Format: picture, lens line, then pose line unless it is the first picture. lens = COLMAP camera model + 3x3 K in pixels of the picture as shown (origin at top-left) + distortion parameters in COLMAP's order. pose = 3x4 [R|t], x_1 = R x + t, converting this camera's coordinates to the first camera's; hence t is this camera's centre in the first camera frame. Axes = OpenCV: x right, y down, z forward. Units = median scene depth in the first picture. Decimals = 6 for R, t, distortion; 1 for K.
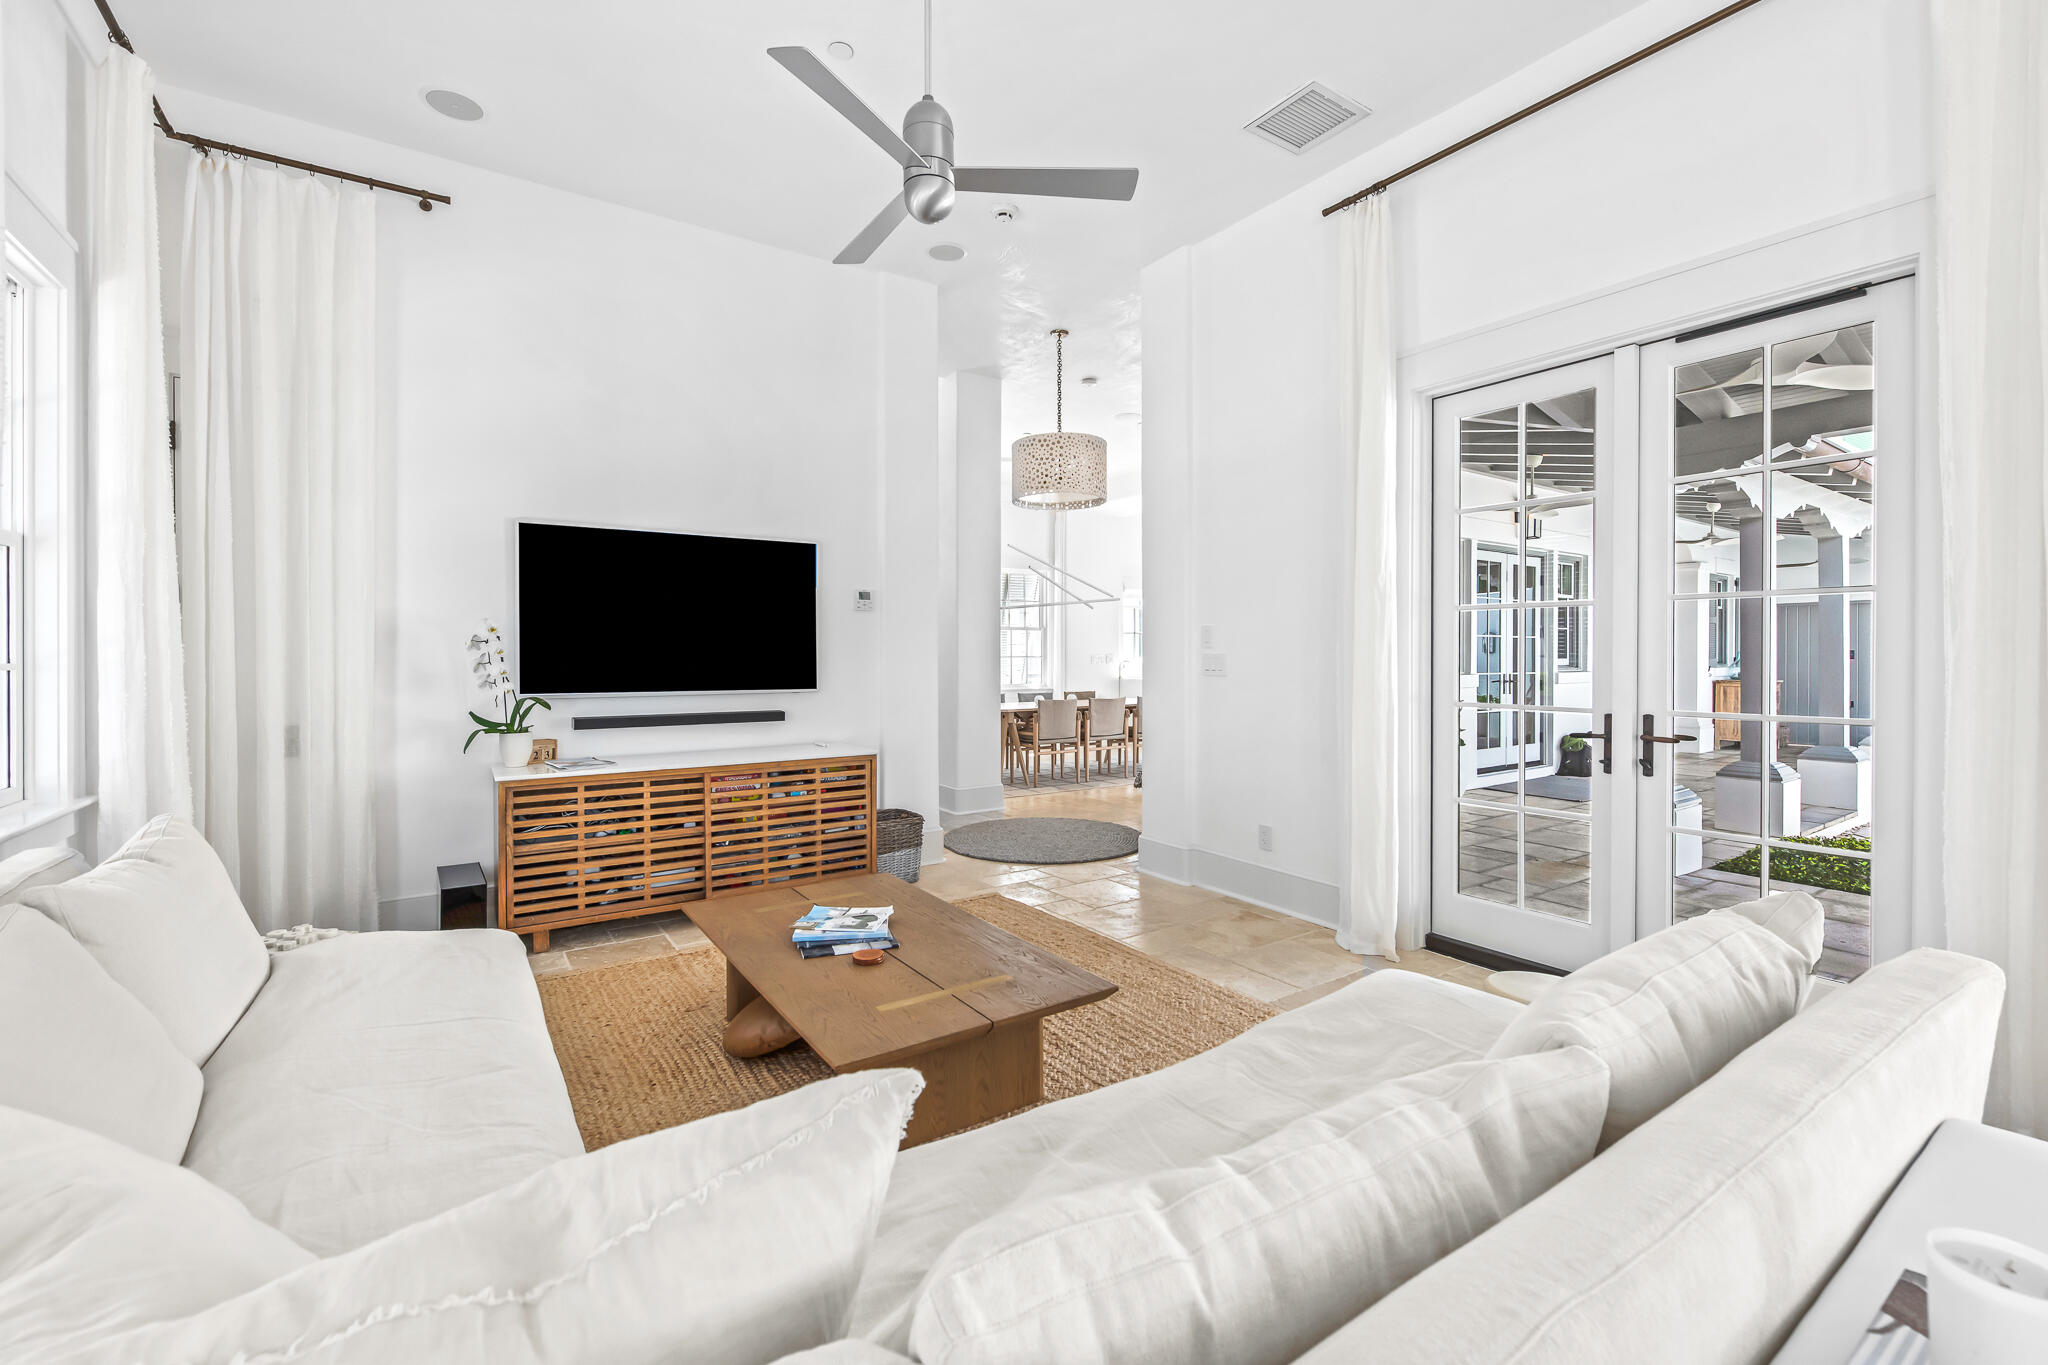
lens RADIAL K [[876.0, 0, 1021.7], [0, 876.0, 662.6], [0, 0, 1]] dist [-0.000856, -0.000091]
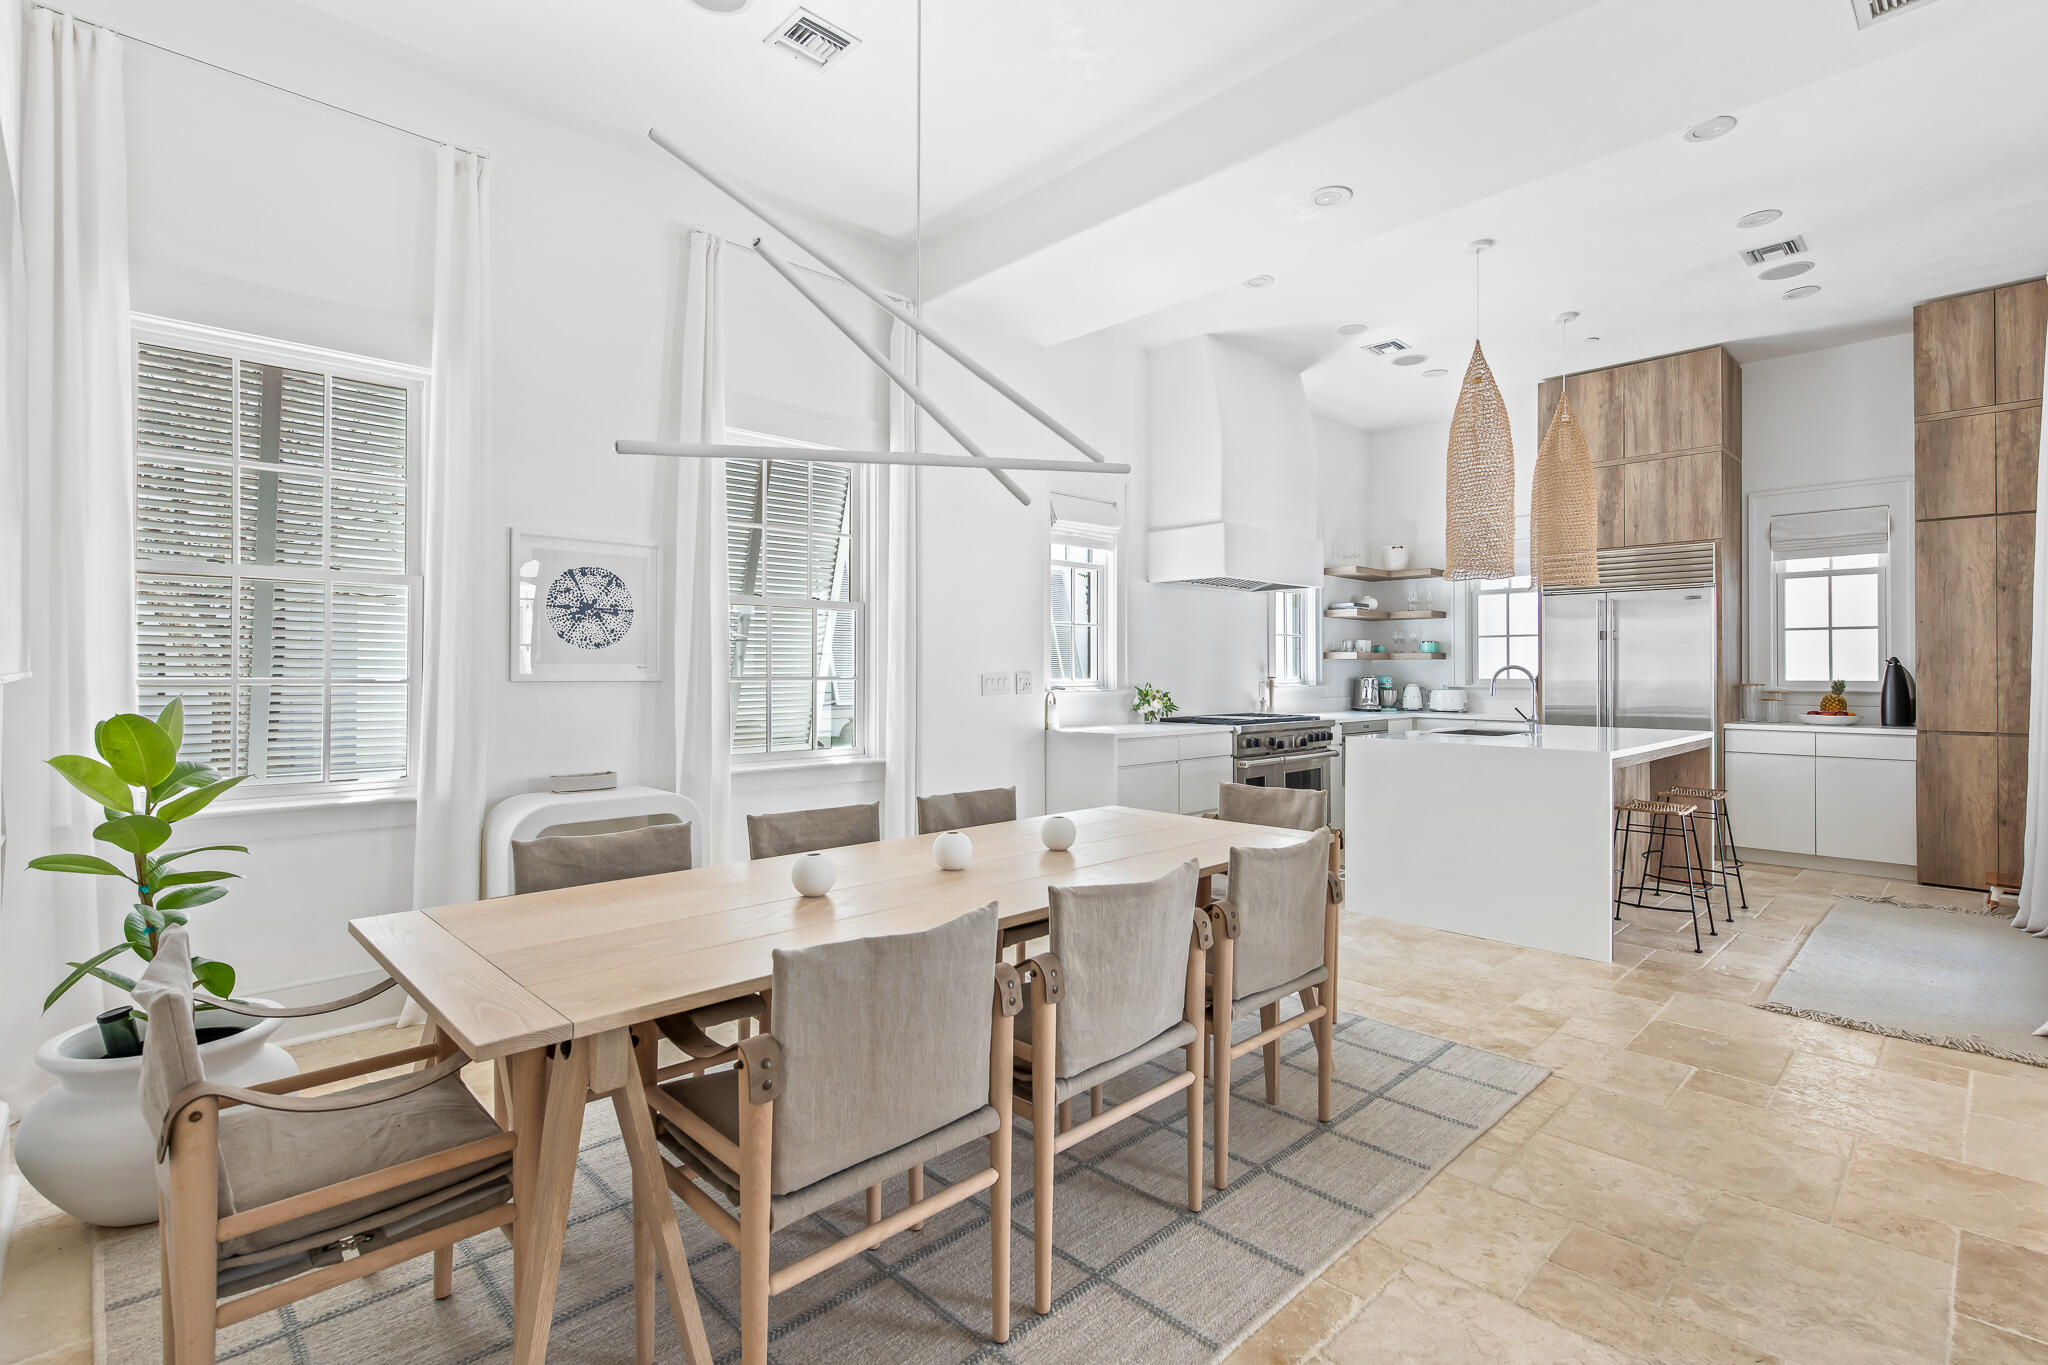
lens RADIAL K [[953.2, 0, 1024.0], [0, 953.2, 682.5], [0, 0, 1]] dist [-0.000037, -0.000004]
pose [[0.983838, 0.000301, 0.179063, 0.032830], [0.001451, 0.999952, -0.009650, -0.000709], [-0.179057, 0.009754, 0.983790, 0.793713]]
